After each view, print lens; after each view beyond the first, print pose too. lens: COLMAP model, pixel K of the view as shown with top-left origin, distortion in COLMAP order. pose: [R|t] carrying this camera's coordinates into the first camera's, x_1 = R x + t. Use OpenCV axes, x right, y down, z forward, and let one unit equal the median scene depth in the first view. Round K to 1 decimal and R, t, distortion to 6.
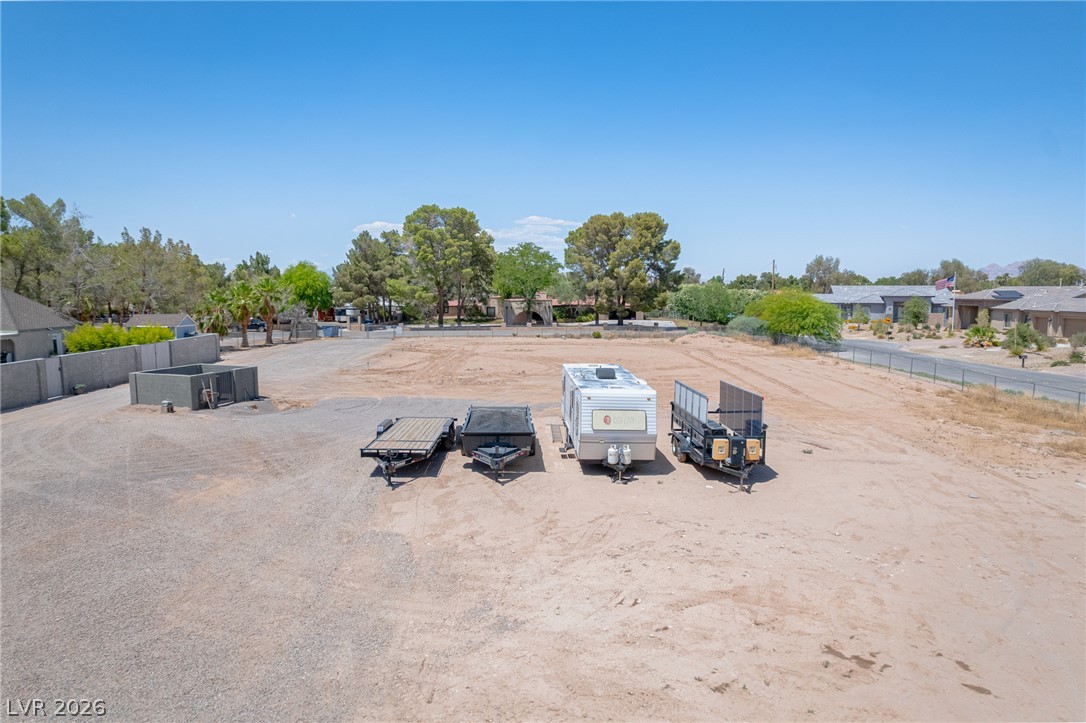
lens RADIAL K [[706.2, 0, 546.8], [0, 706.2, 366.5], [0, 0, 1]] dist [-0.066565, 0.056138]
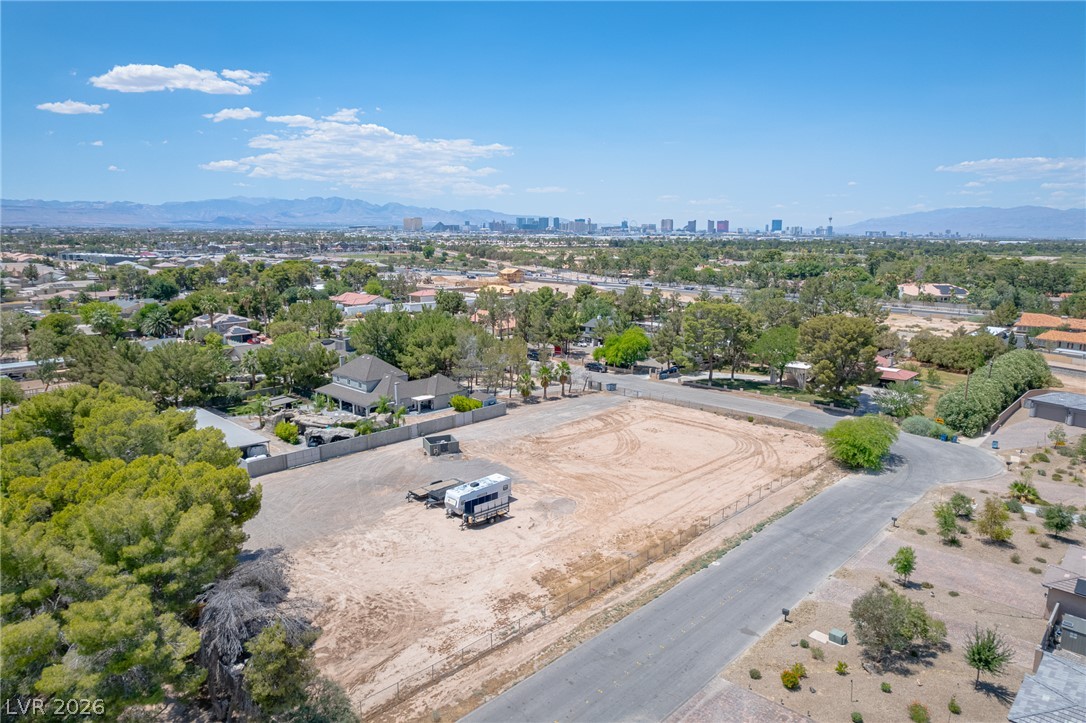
lens RADIAL K [[691.8, 0, 541.5], [0, 691.8, 383.6], [0, 0, 1]] dist [-0.068031, 0.062110]
pose [[0.700583, 0.155007, -0.696531, 1.086689], [-0.079841, 0.987020, 0.139347, -0.406460], [0.709090, -0.042012, 0.703866, -0.441635]]
